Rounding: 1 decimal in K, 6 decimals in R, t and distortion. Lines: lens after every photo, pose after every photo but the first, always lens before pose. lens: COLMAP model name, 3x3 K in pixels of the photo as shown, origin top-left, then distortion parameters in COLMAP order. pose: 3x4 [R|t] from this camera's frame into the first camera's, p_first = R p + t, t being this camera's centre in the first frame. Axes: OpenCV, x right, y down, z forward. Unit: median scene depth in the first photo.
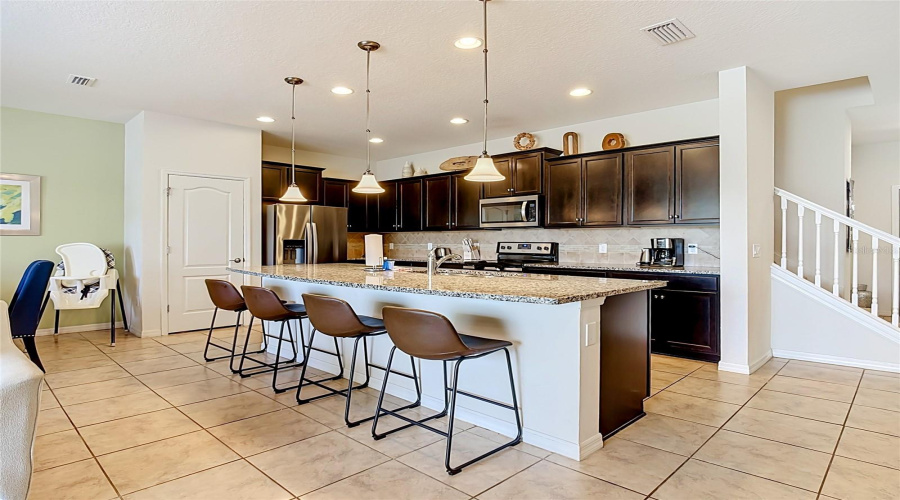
lens RADIAL K [[480.9, 0, 450.0], [0, 480.9, 250.0], [0, 0, 1]] dist [-0.028124, -0.000160]
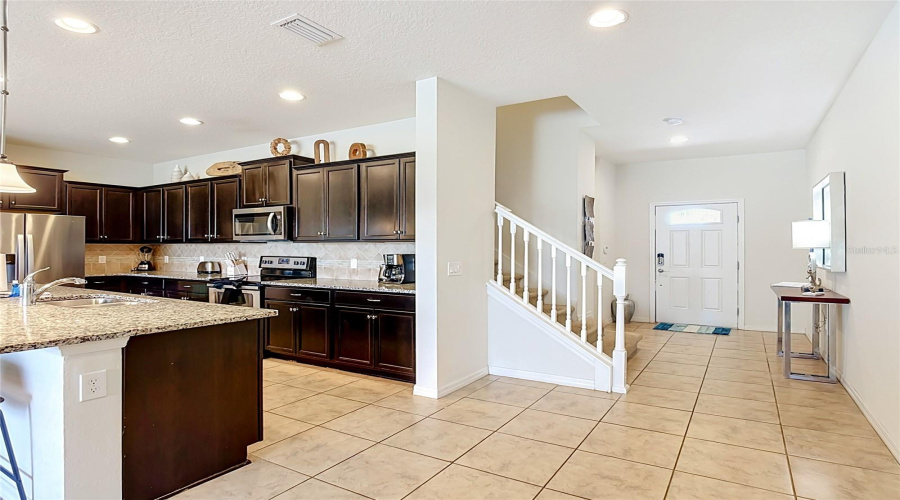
lens RADIAL K [[480.9, 0, 450.0], [0, 480.9, 250.0], [0, 0, 1]] dist [-0.028124, -0.000160]
pose [[0.974143, 0.001400, 0.225926, 0.279607], [0.002405, 0.999860, -0.016566, -0.013624], [-0.225918, 0.016681, 0.974004, 0.033389]]
